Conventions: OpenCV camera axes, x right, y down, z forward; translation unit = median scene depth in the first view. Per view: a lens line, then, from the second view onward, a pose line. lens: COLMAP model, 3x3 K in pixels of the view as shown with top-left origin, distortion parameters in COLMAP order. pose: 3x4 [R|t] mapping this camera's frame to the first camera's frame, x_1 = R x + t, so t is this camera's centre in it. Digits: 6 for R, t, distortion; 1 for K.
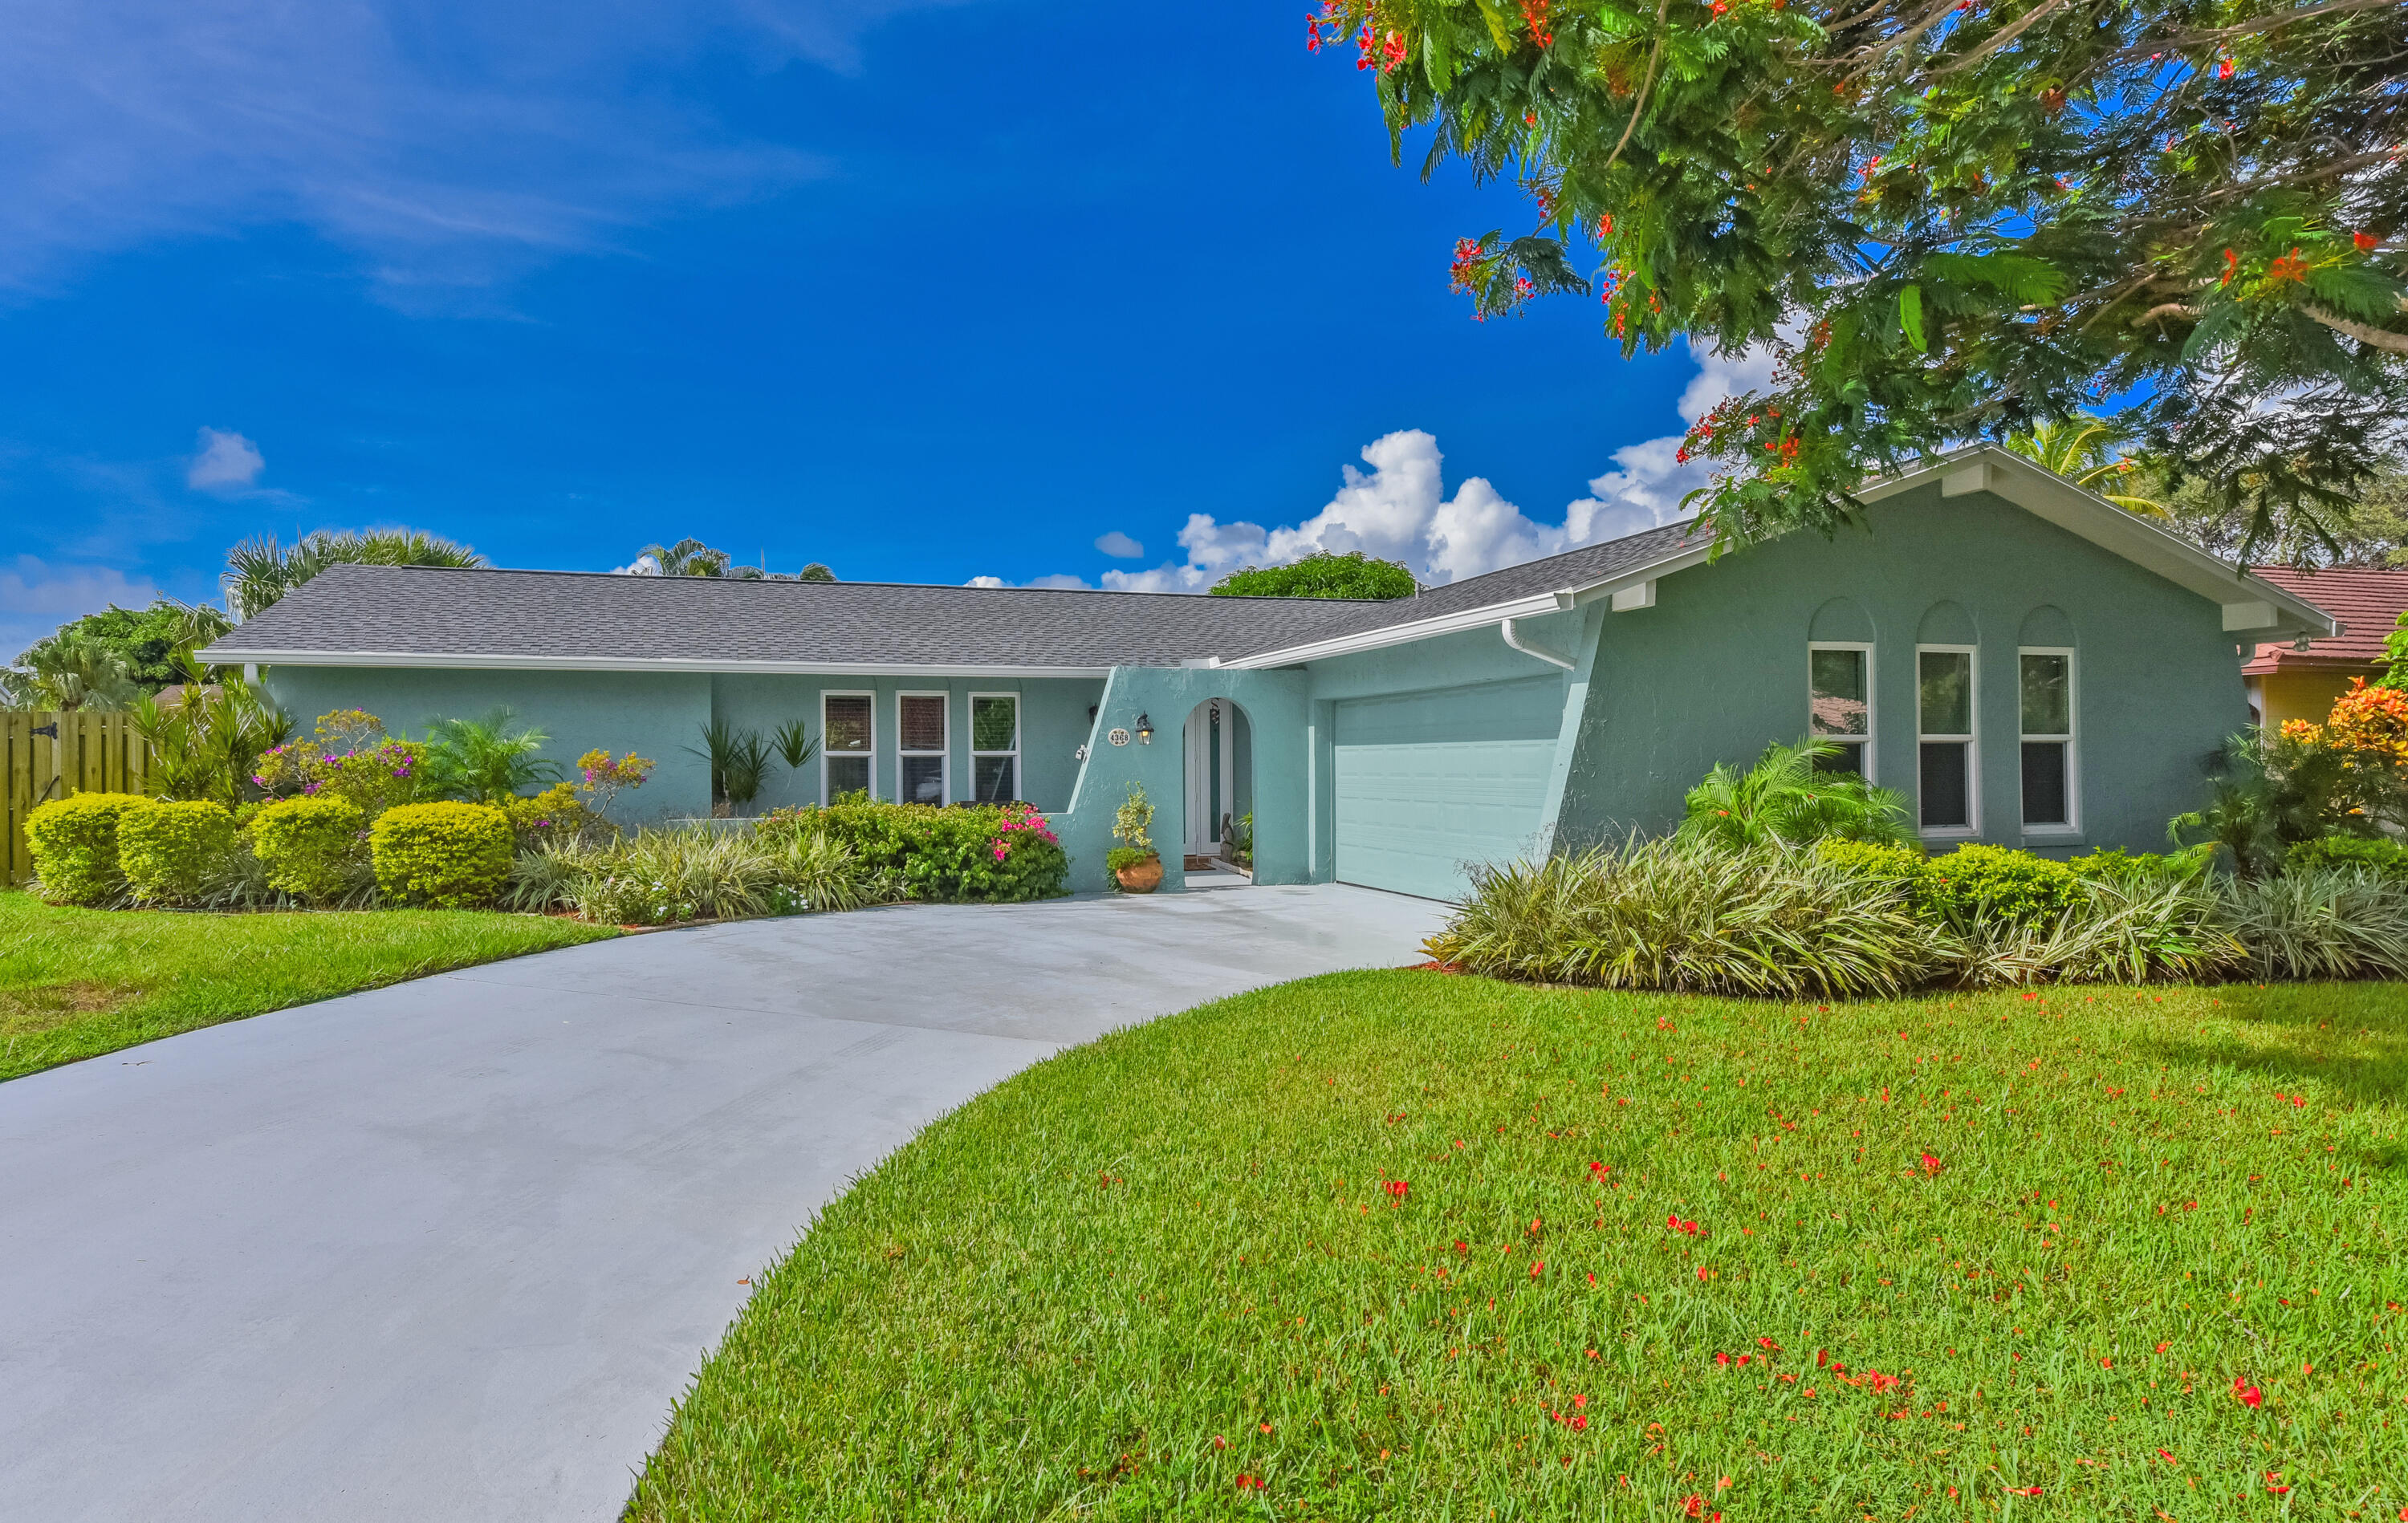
lens RADIAL K [[1273.7, 0, 1177.8], [0, 1273.7, 754.3], [0, 0, 1]] dist [-0.003429, 0.001073]
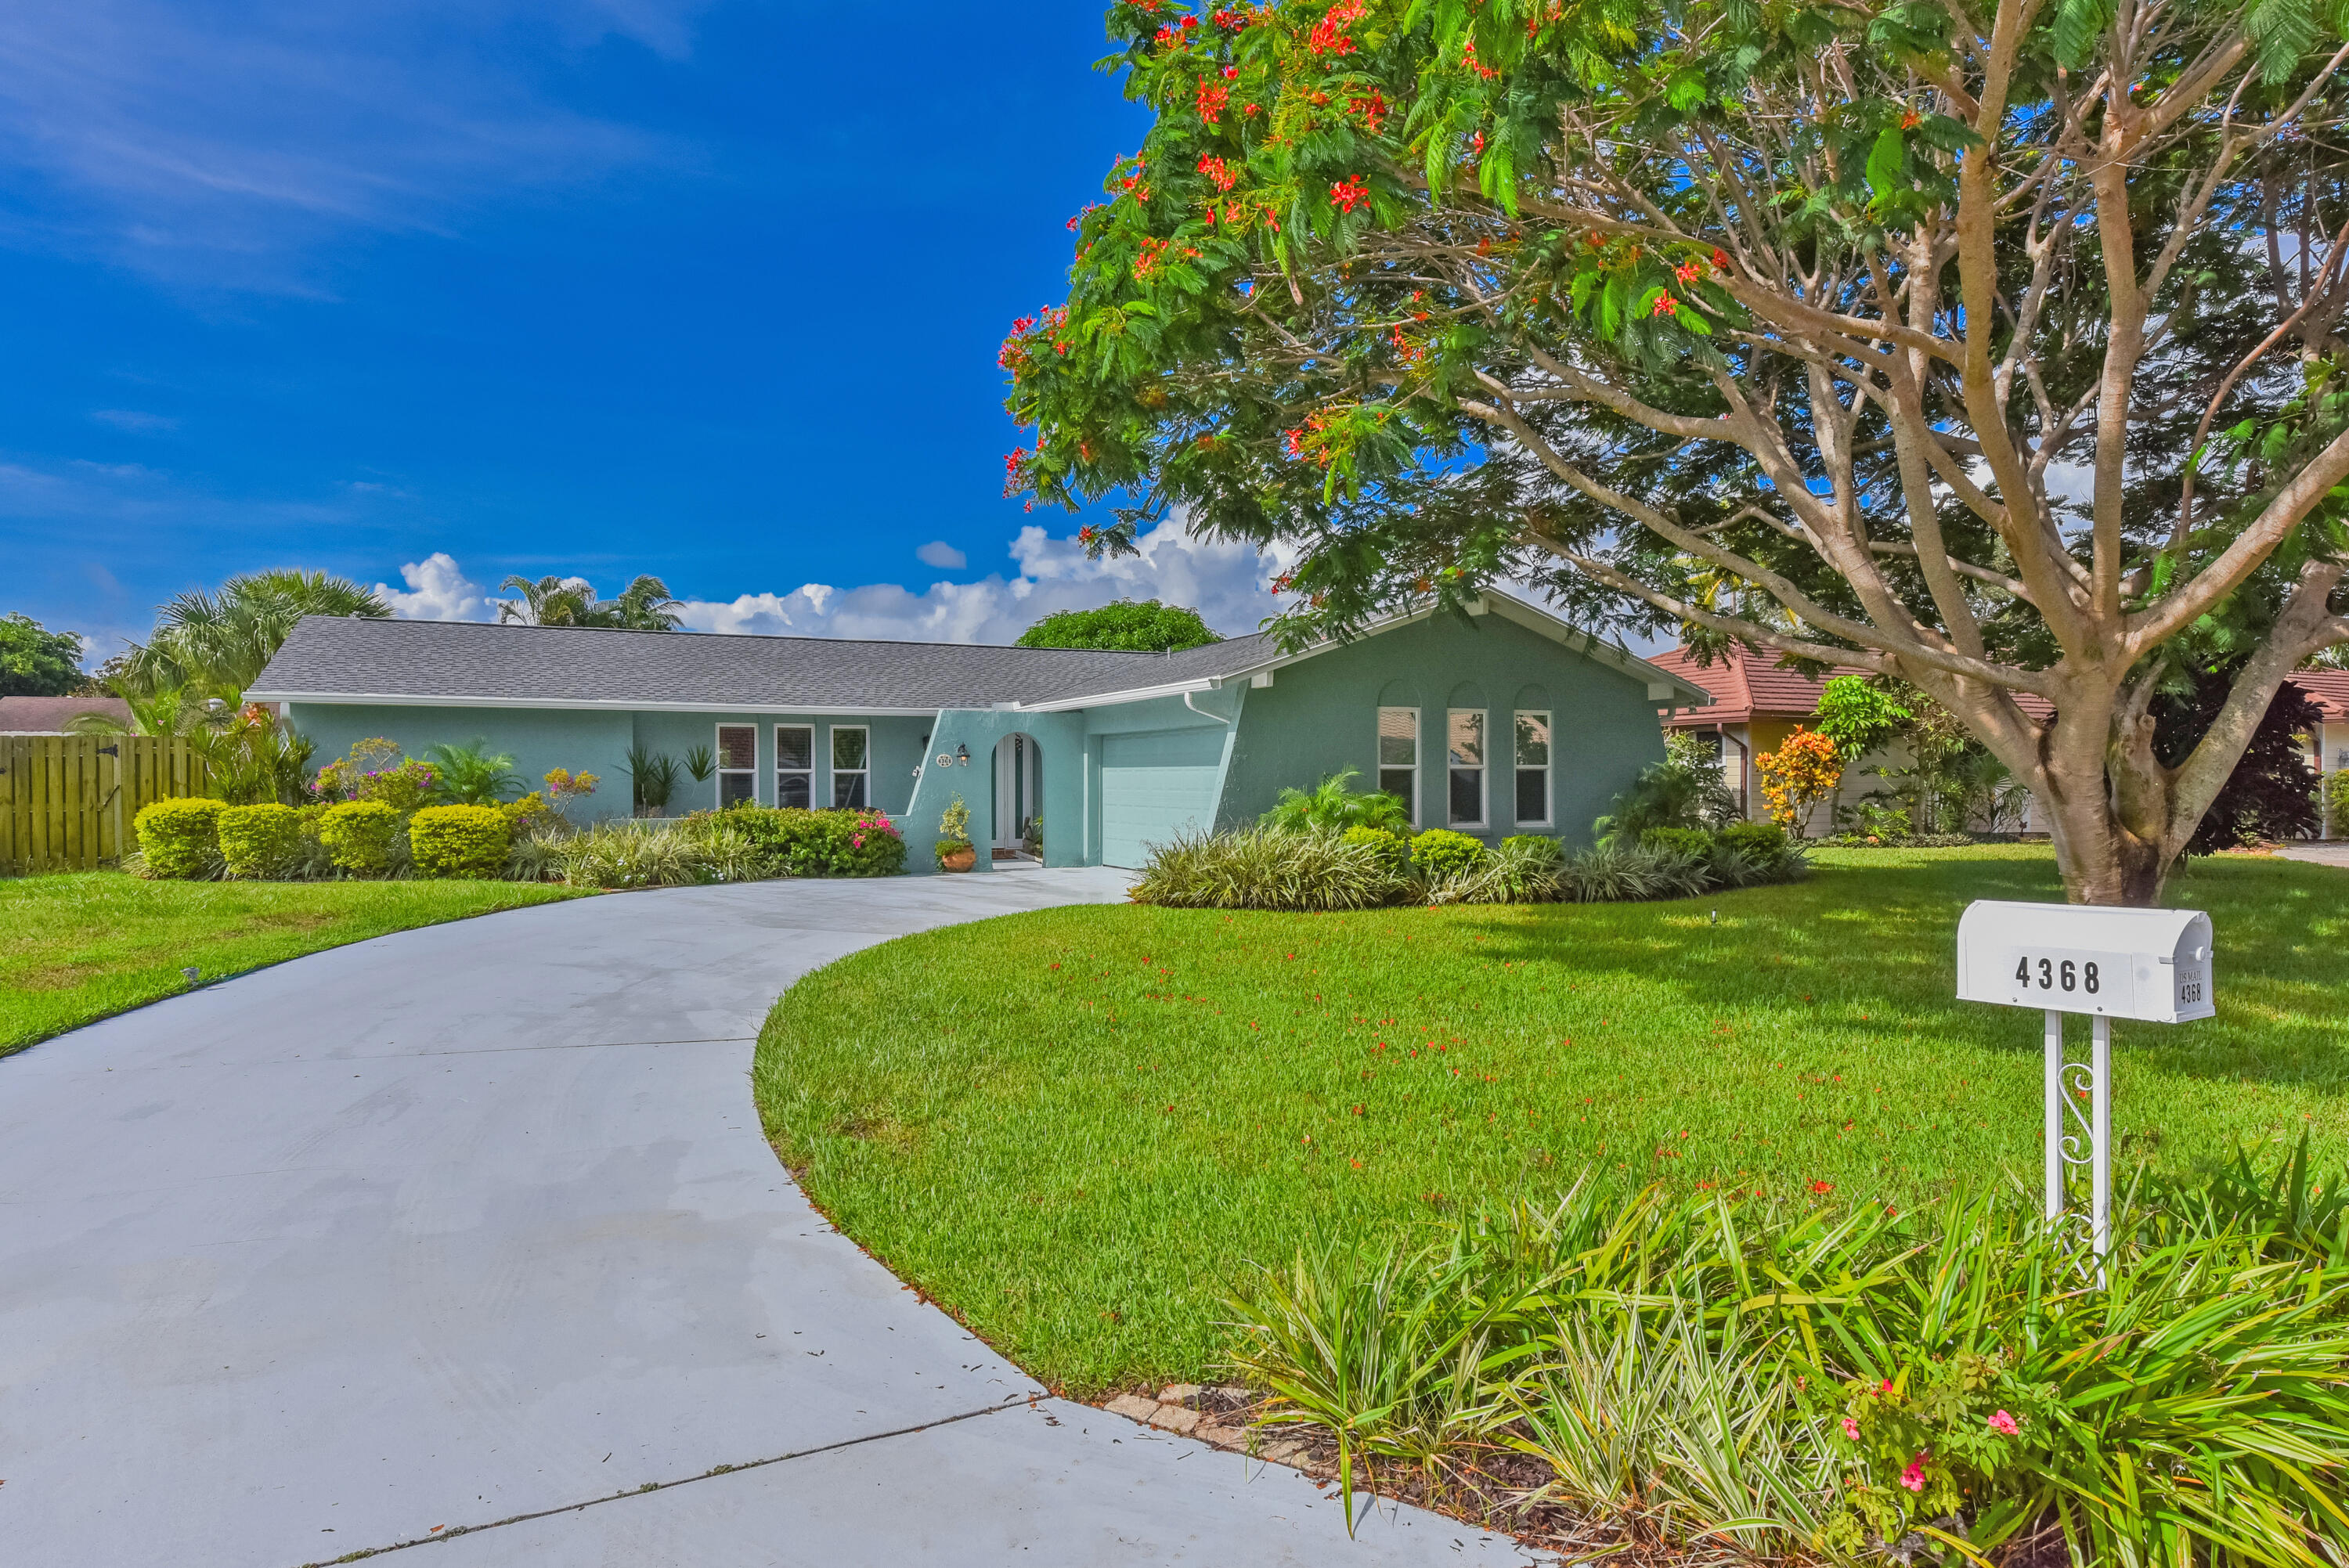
lens RADIAL K [[1265.6, 0, 1184.4], [0, 1265.6, 779.2], [0, 0, 1]] dist [0.002334, -0.002360]
pose [[0.991236, 0.005166, 0.132002, 0.037735], [-0.006247, 0.999950, 0.007771, -0.006999], [-0.131955, -0.008528, 0.991219, -0.490609]]
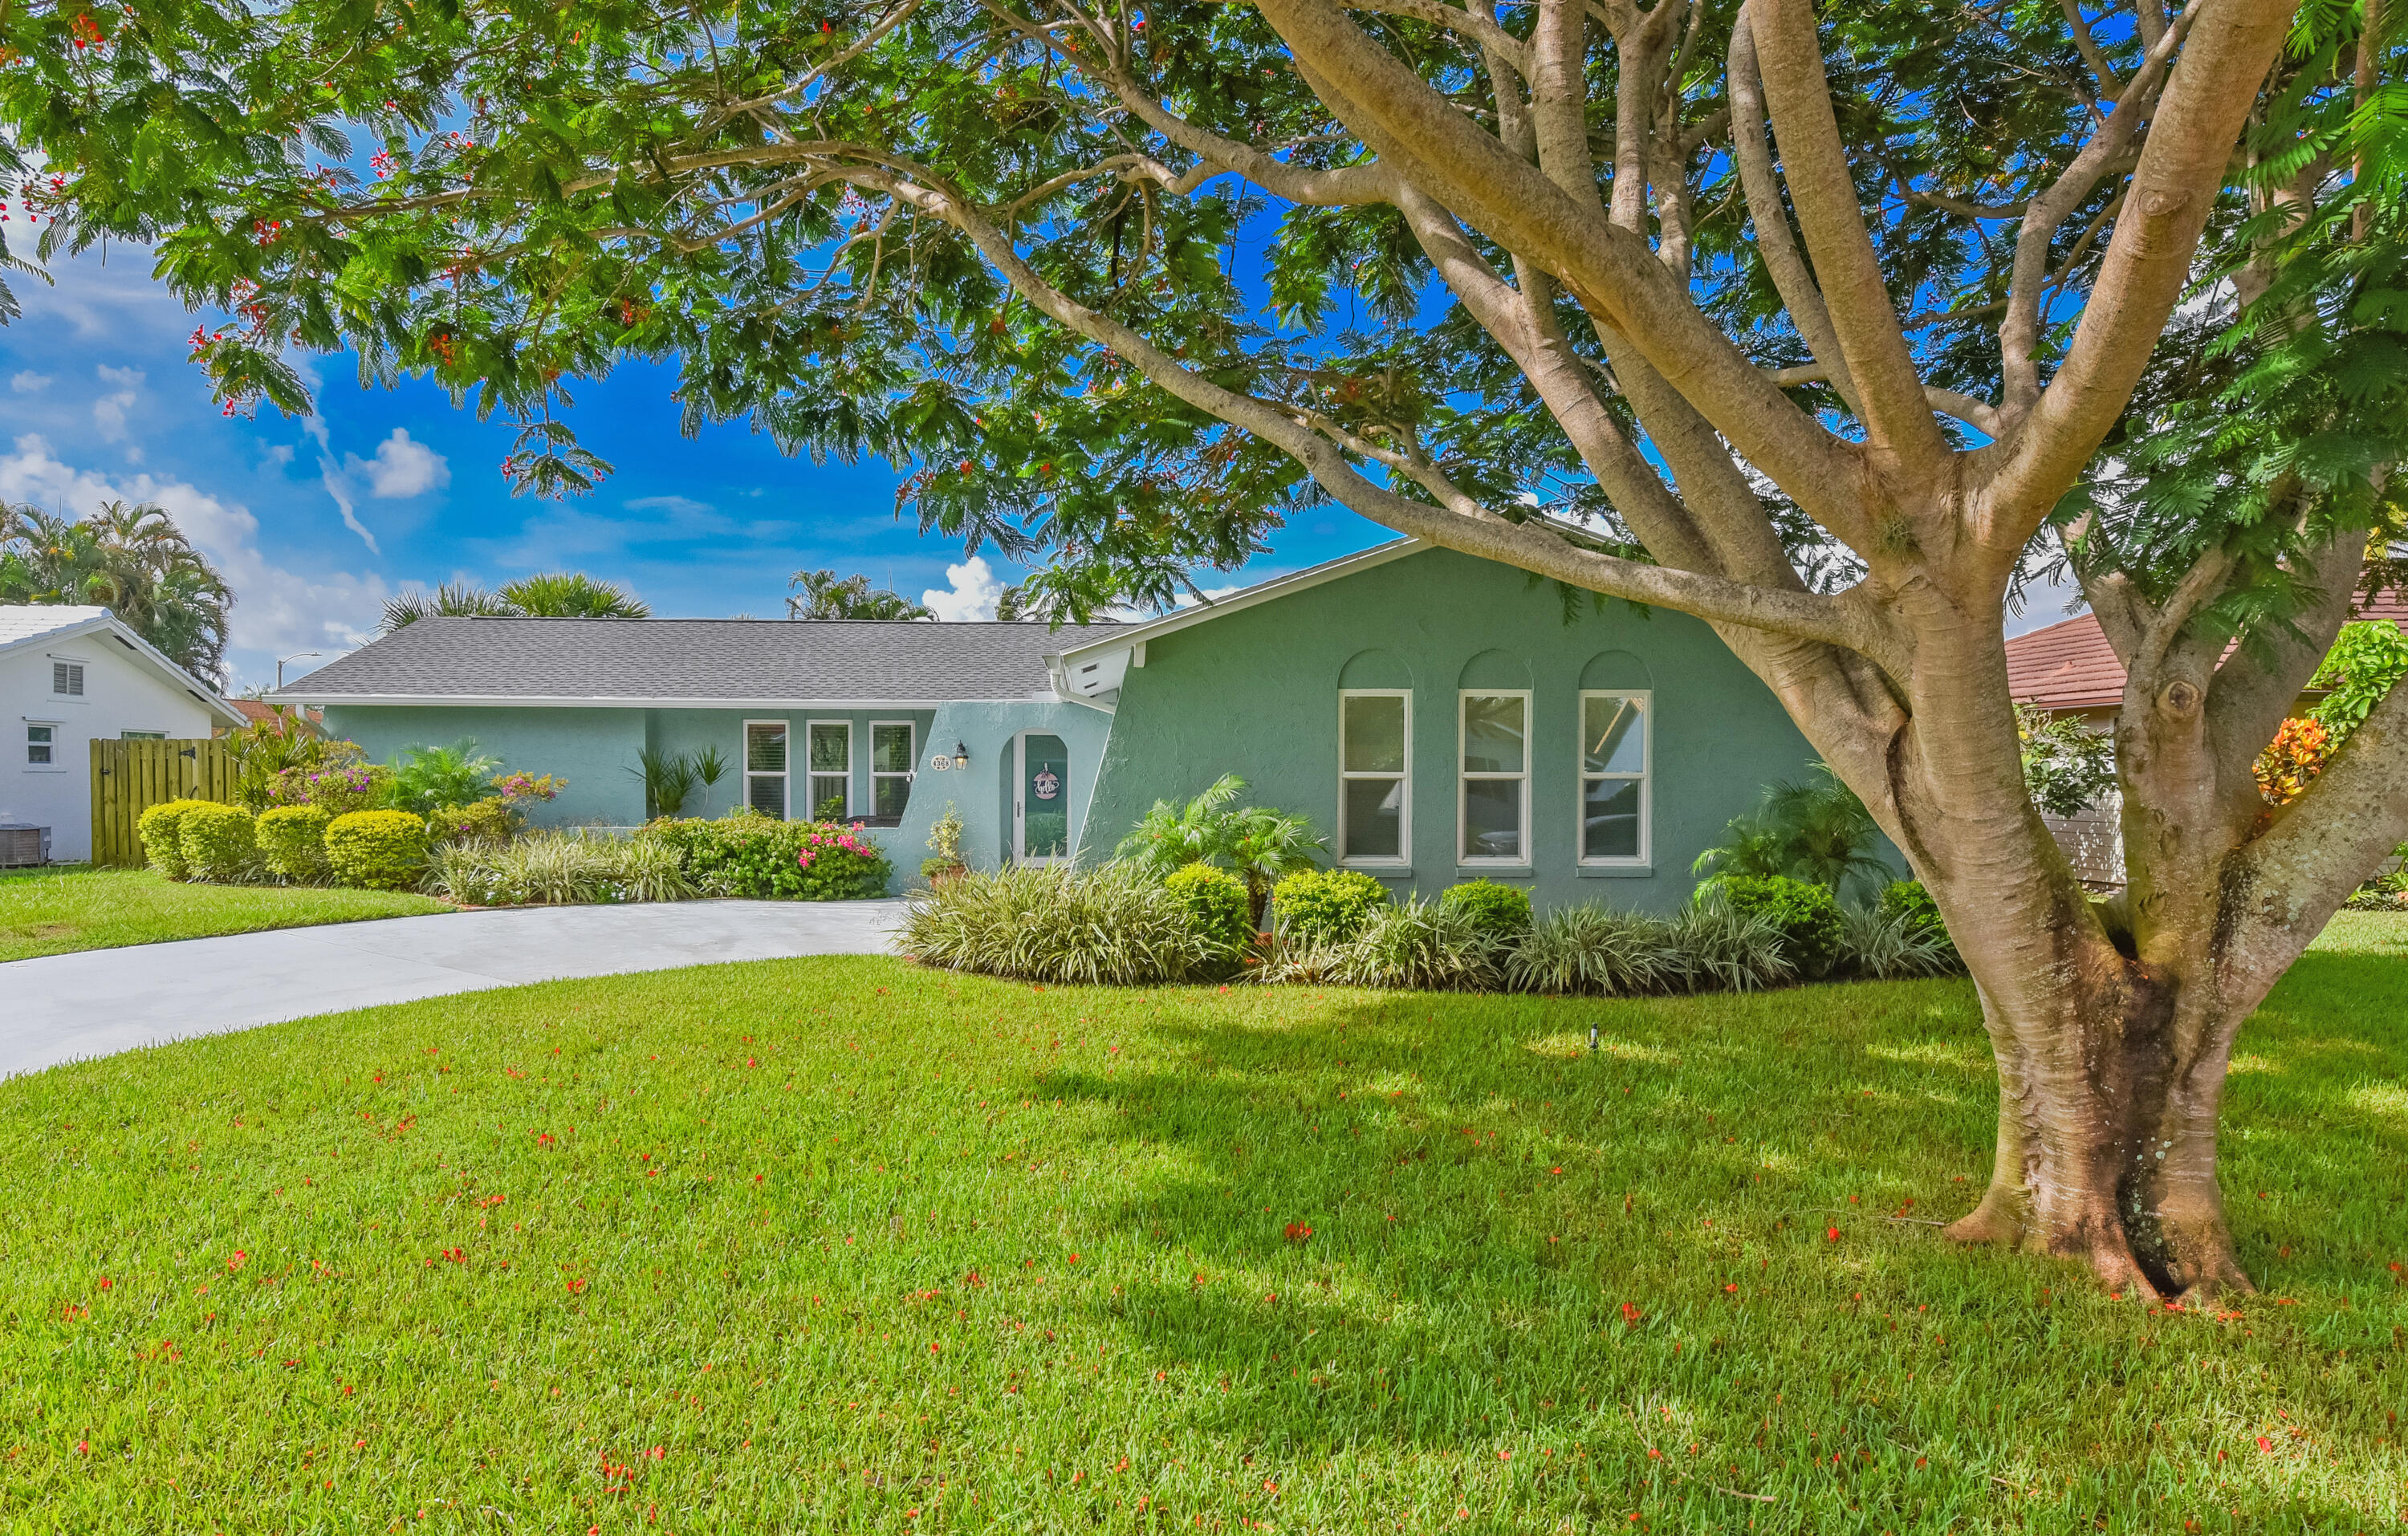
lens RADIAL K [[1391.9, 0, 1202.9], [0, 1391.9, 776.4], [0, 0, 1]] dist [-0.007653, -0.000247]
pose [[0.969161, 0.010621, -0.246199, 0.606186], [-0.008115, 0.999904, 0.011192, -0.021398], [0.246294, -0.008849, 0.969155, -0.202694]]
